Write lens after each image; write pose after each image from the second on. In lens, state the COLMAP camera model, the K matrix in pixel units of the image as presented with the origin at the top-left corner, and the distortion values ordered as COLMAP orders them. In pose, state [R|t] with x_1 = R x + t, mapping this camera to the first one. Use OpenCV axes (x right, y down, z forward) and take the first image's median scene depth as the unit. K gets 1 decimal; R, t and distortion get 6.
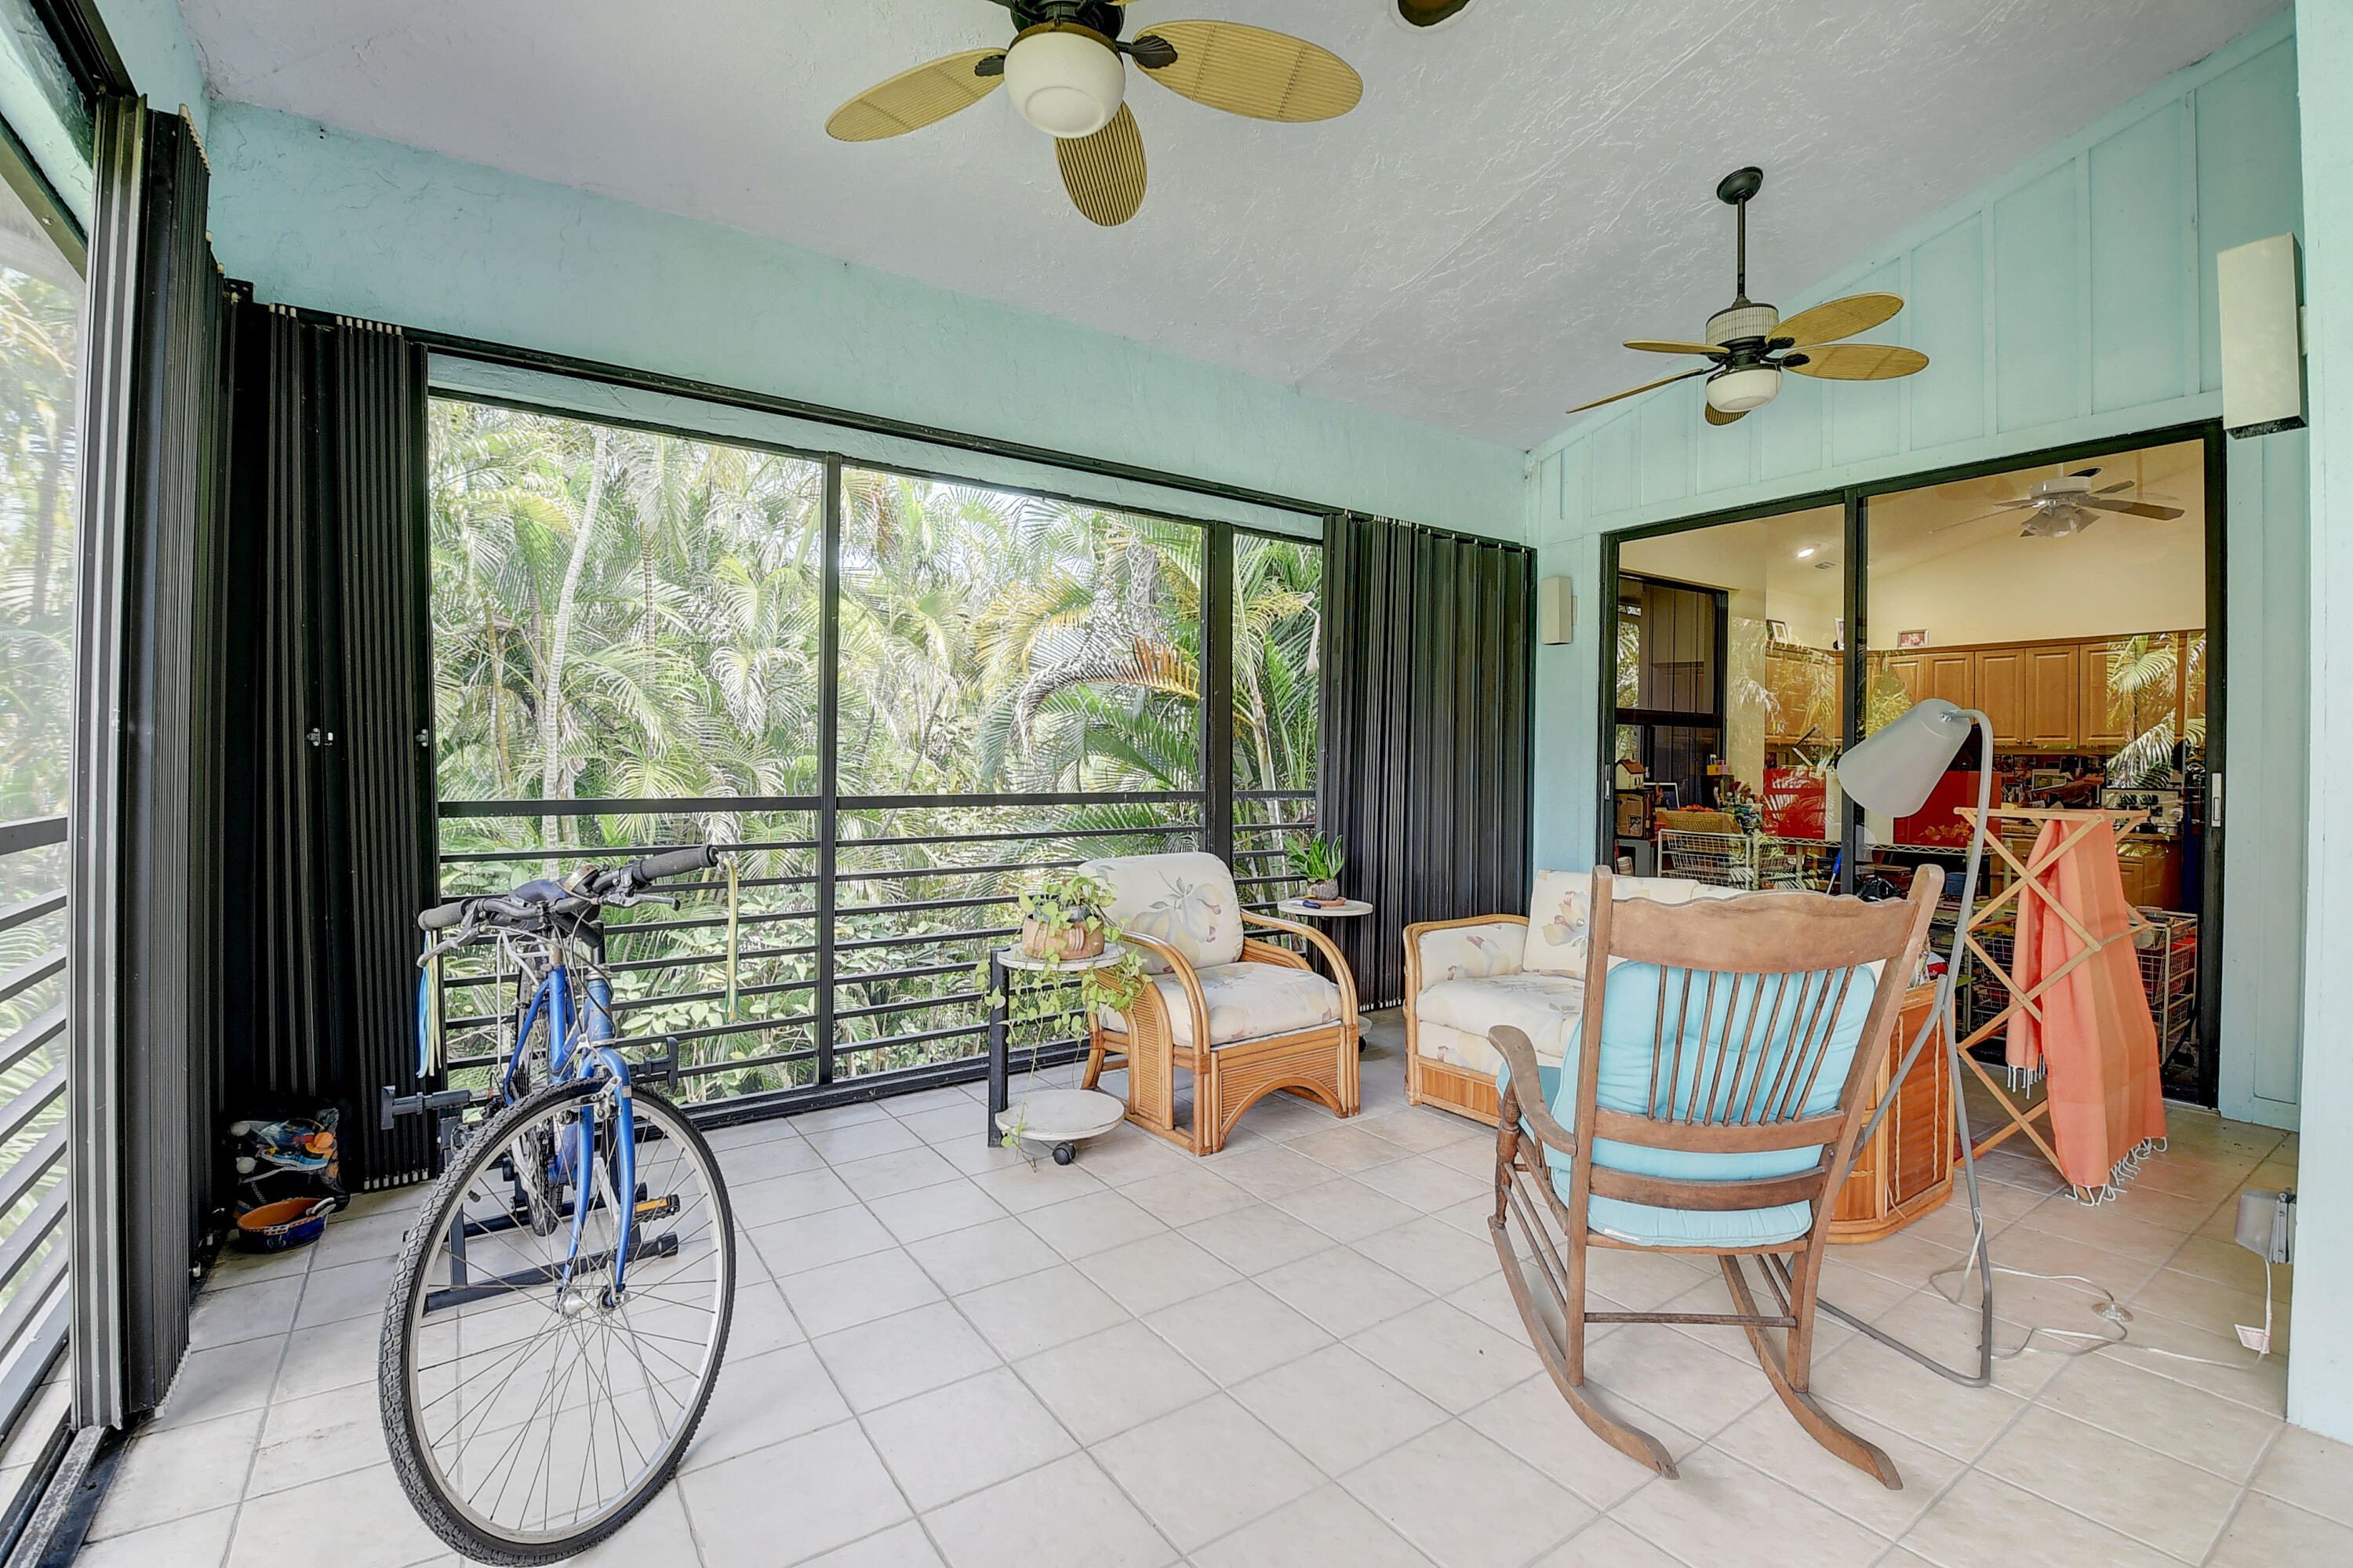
lens RADIAL K [[1050.3, 0, 1165.0], [0, 1050.3, 752.4], [0, 0, 1]] dist [0.015833, -0.026312]
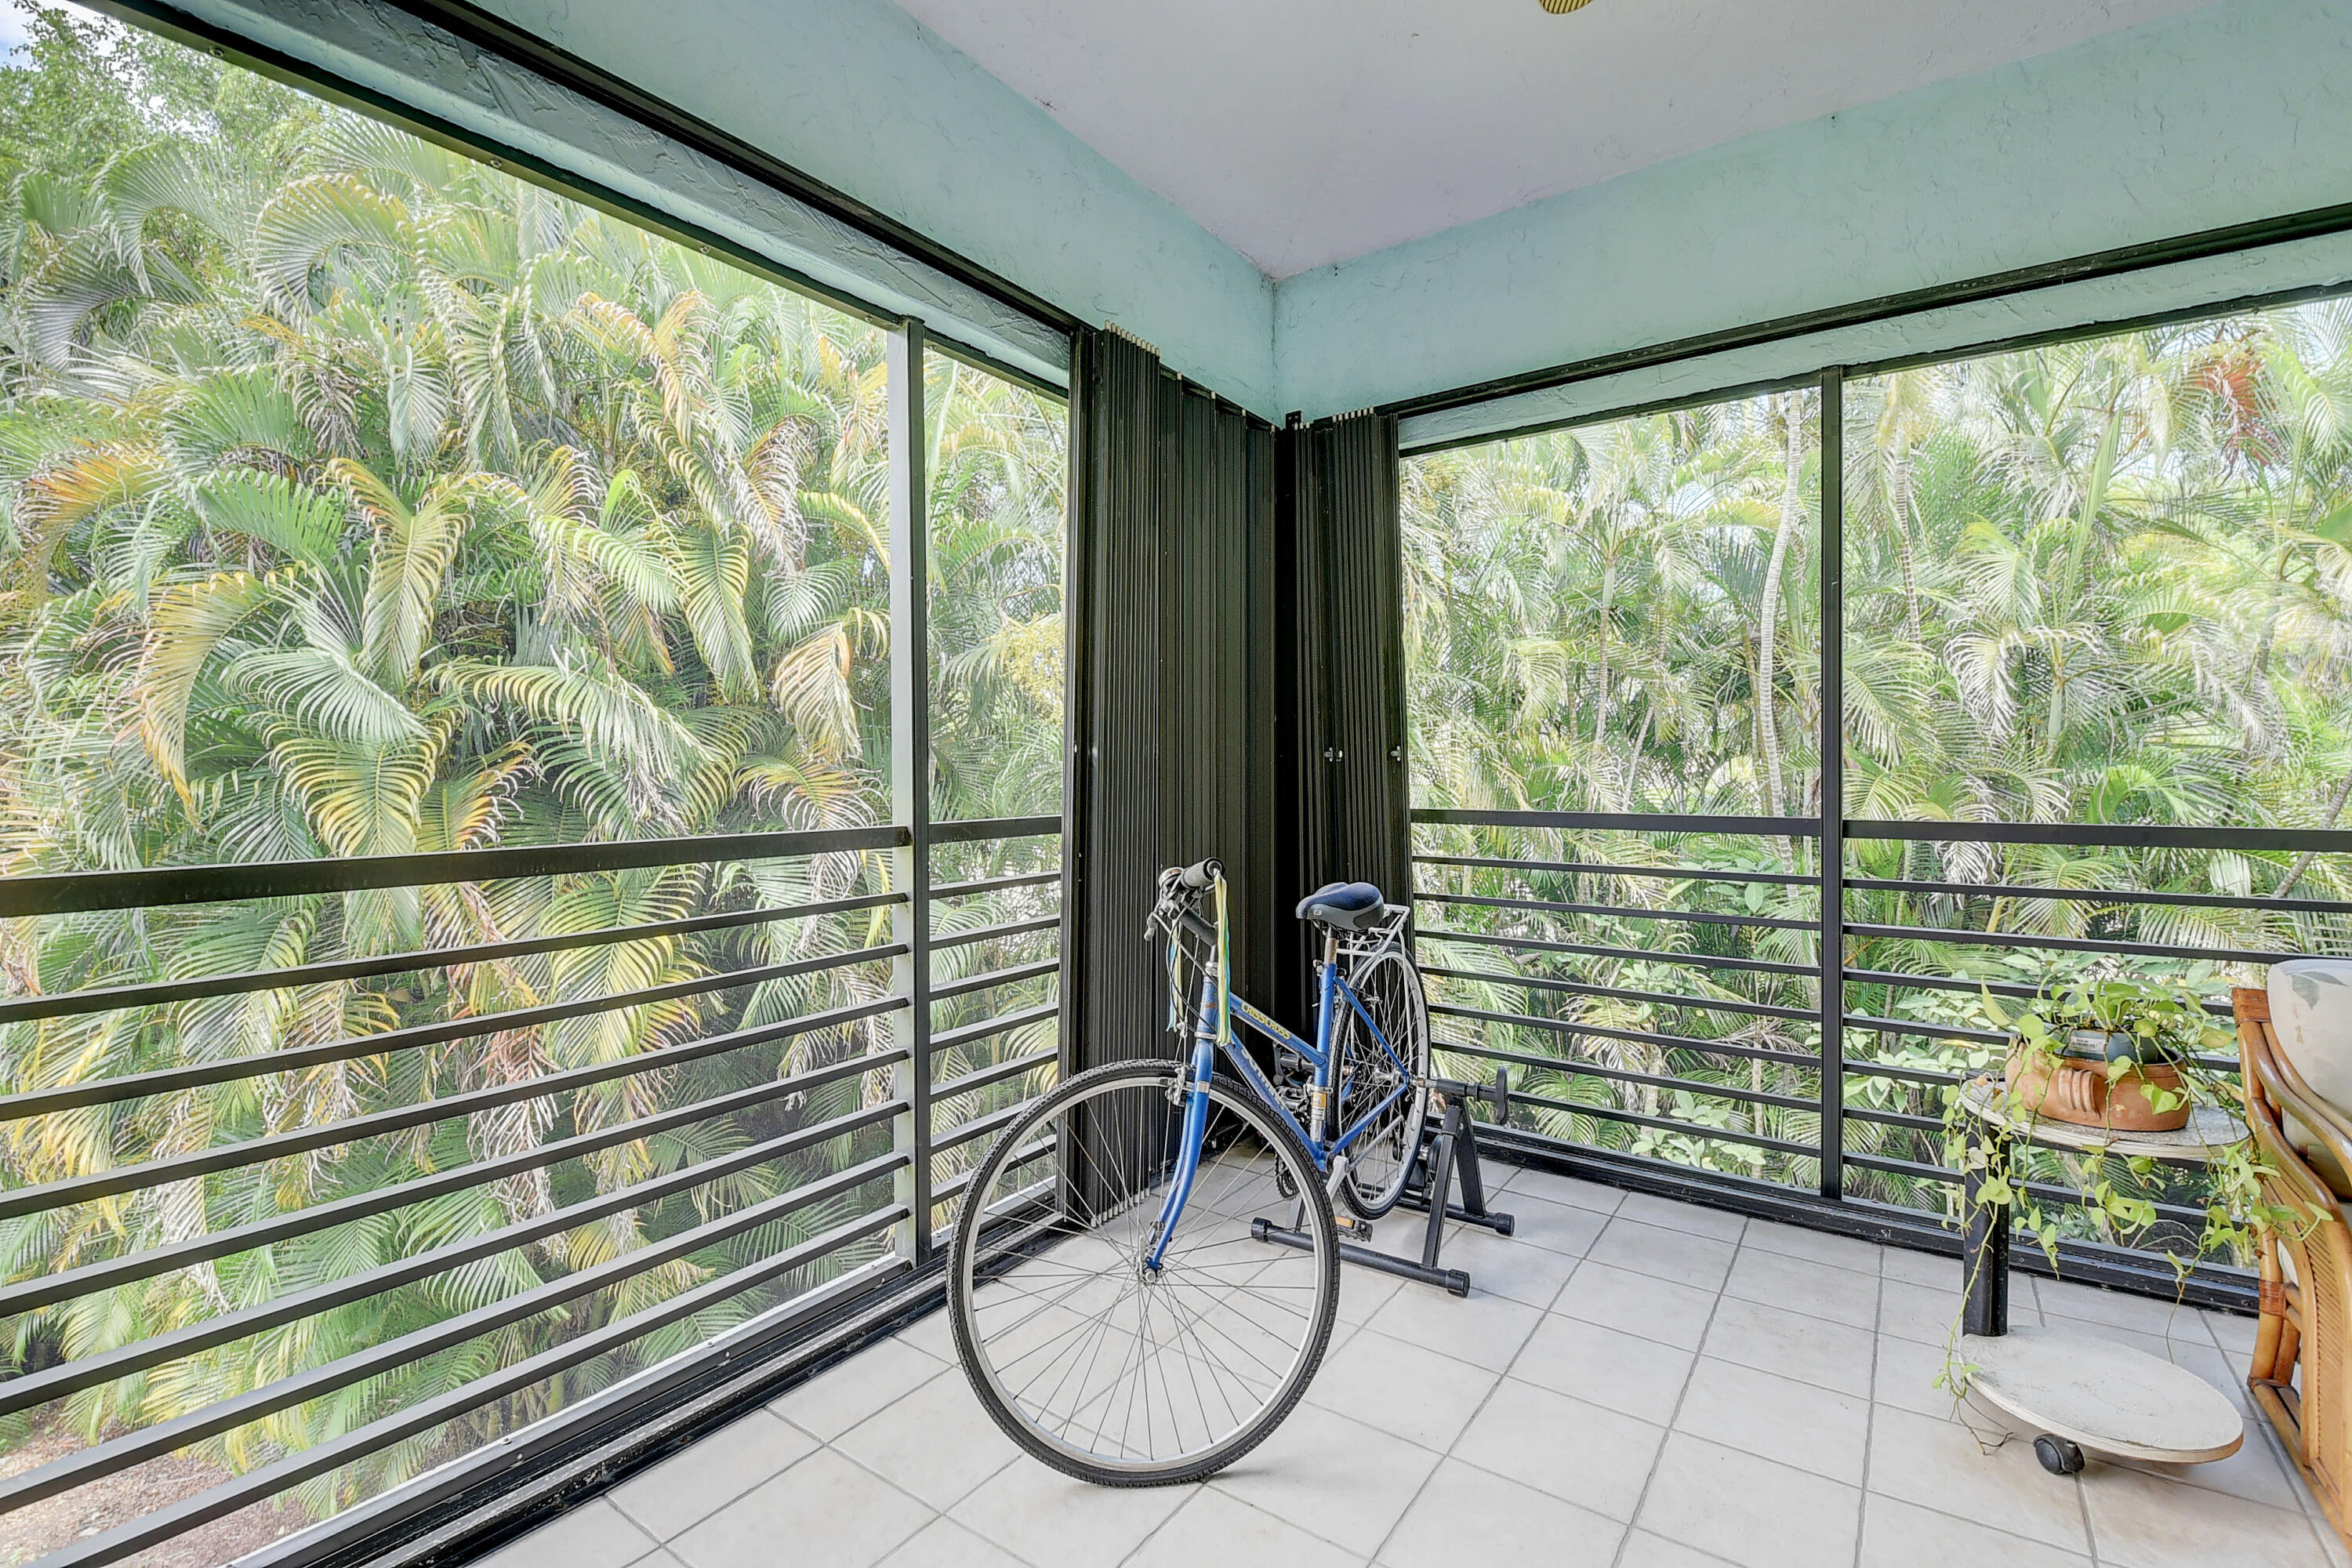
lens RADIAL K [[1042.7, 0, 1169.1], [0, 1042.7, 756.9], [0, 0, 1]] dist [0.011105, -0.019378]
pose [[0.348805, -0.016109, -0.937057, 0.217291], [0.009134, 0.999863, -0.013789, 0.002356], [0.937151, -0.003750, 0.348905, 0.283541]]
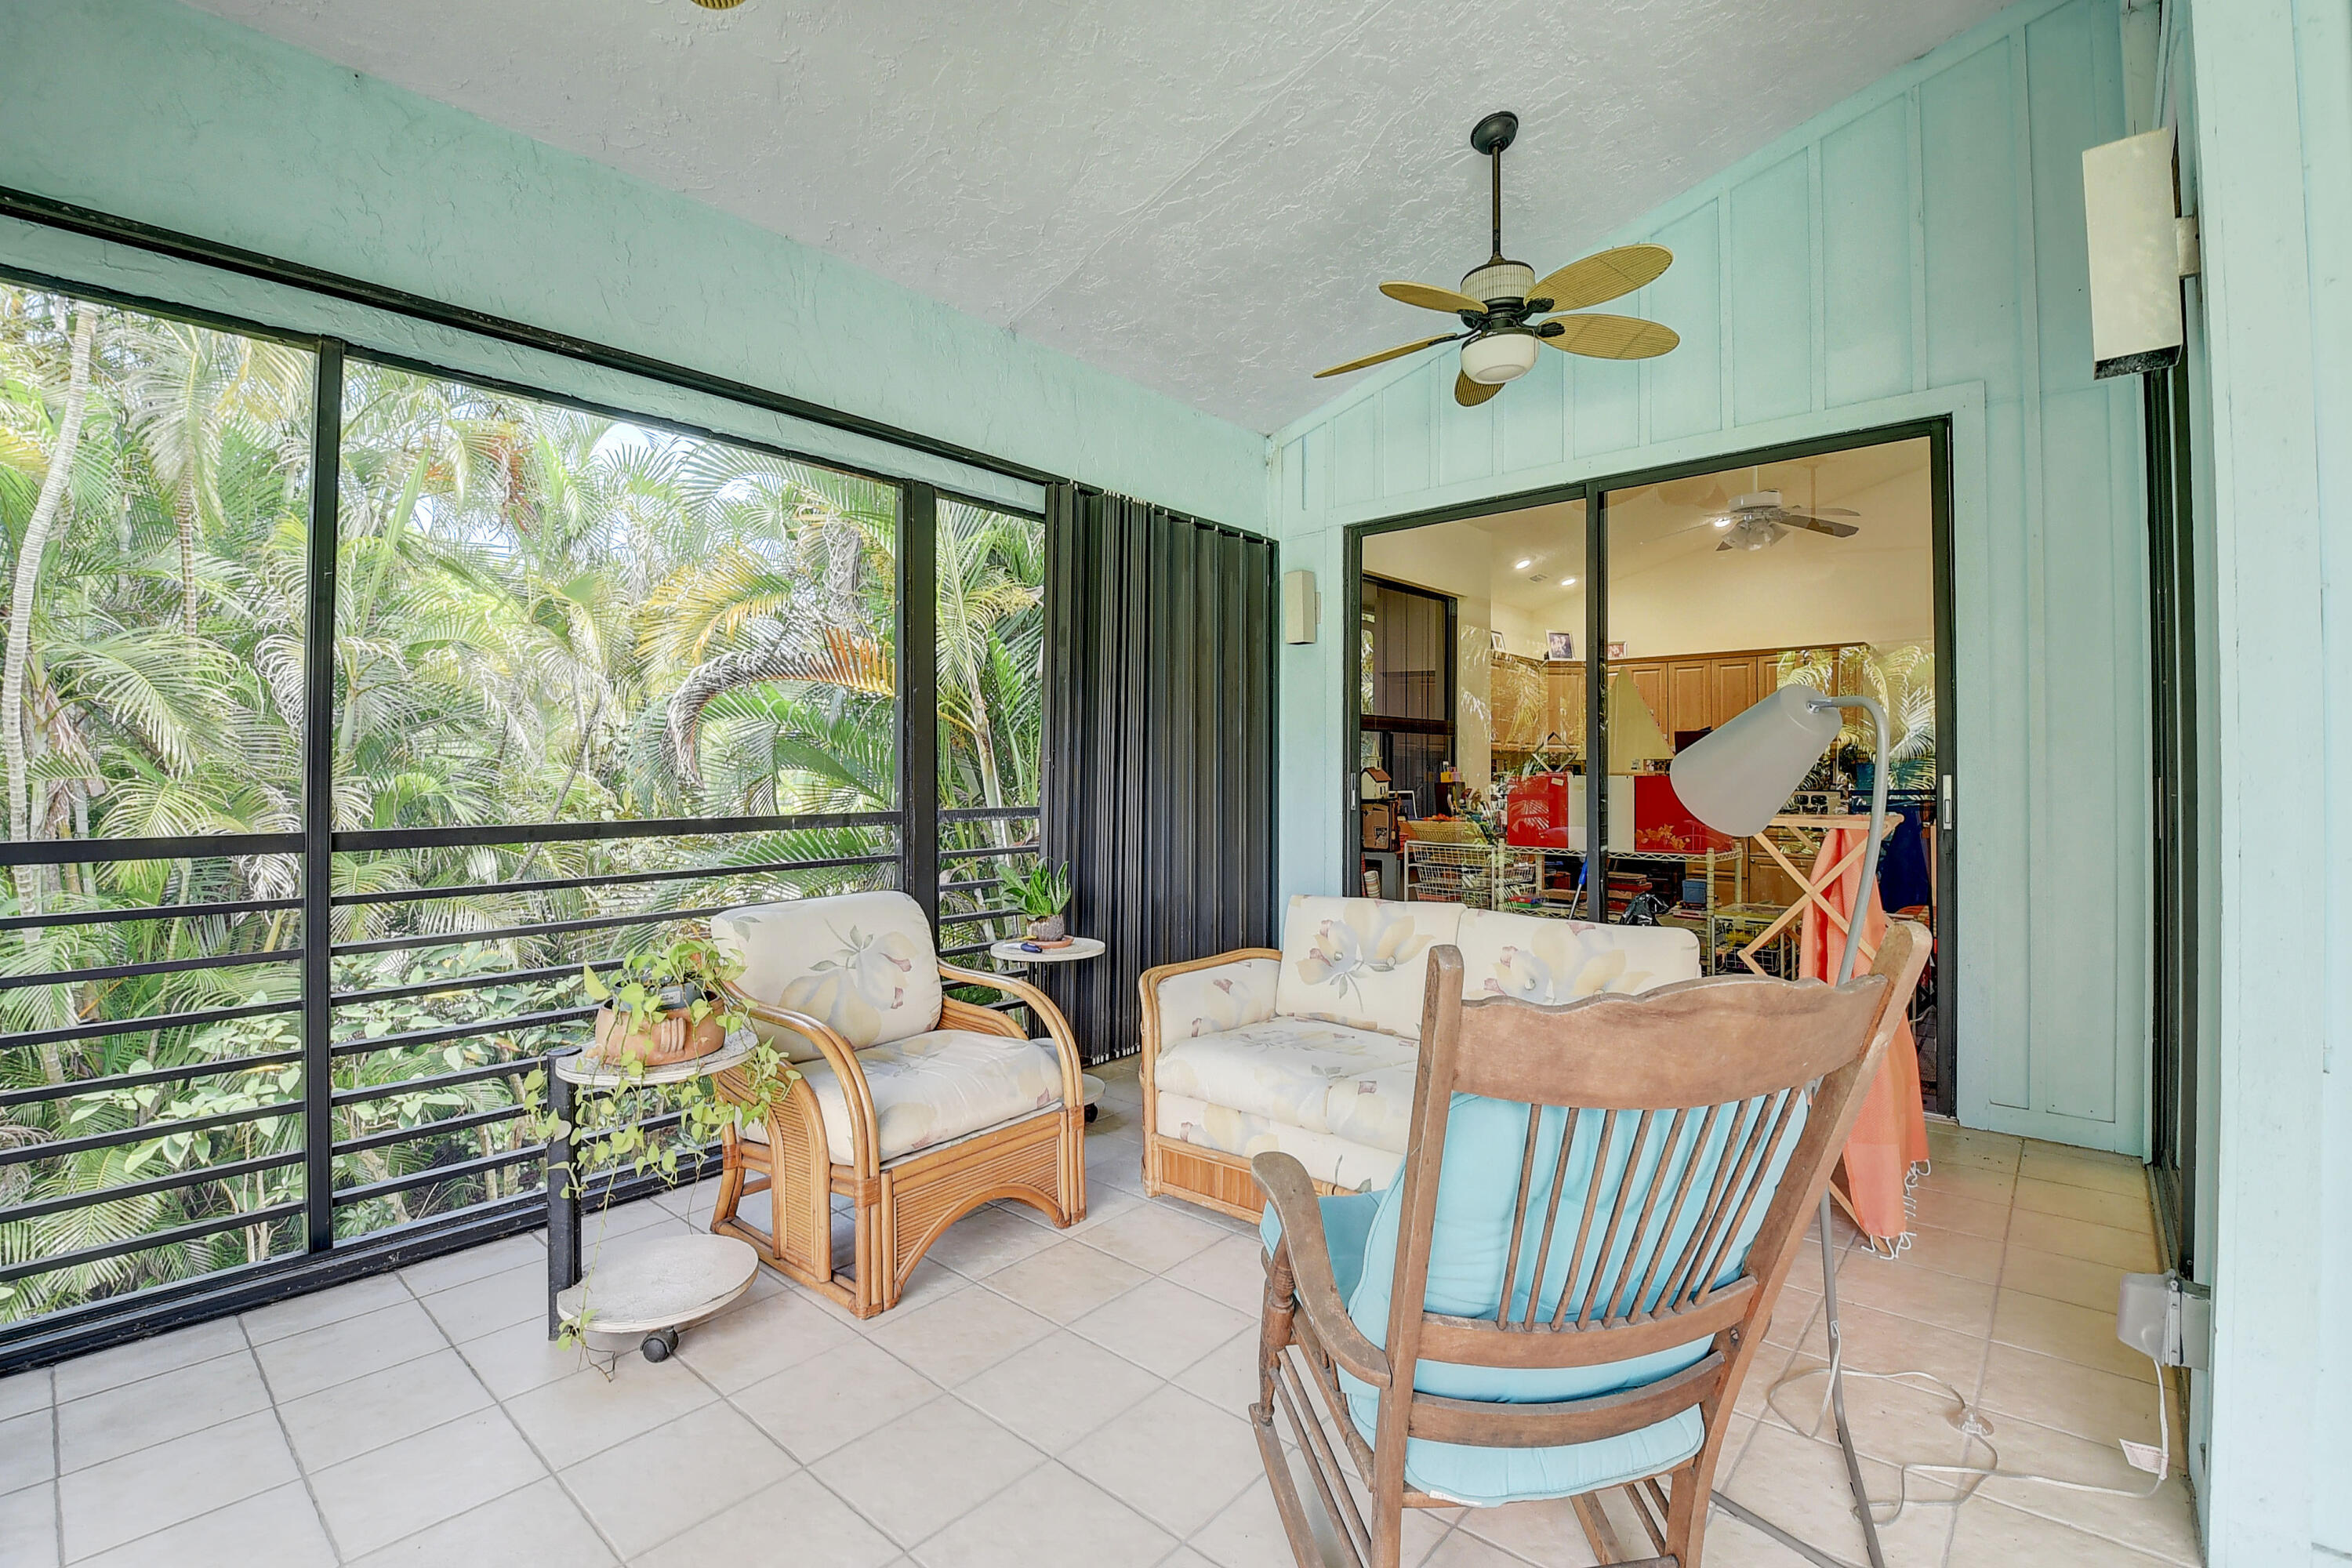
lens RADIAL K [[1049.8, 0, 1164.5], [0, 1049.8, 752.5], [0, 0, 1]] dist [0.015833, -0.026312]
pose [[0.971319, -0.007162, 0.237672, 0.052790], [0.009826, 0.999901, -0.010024, 0.001477], [-0.237577, 0.012072, 0.971294, 0.197859]]
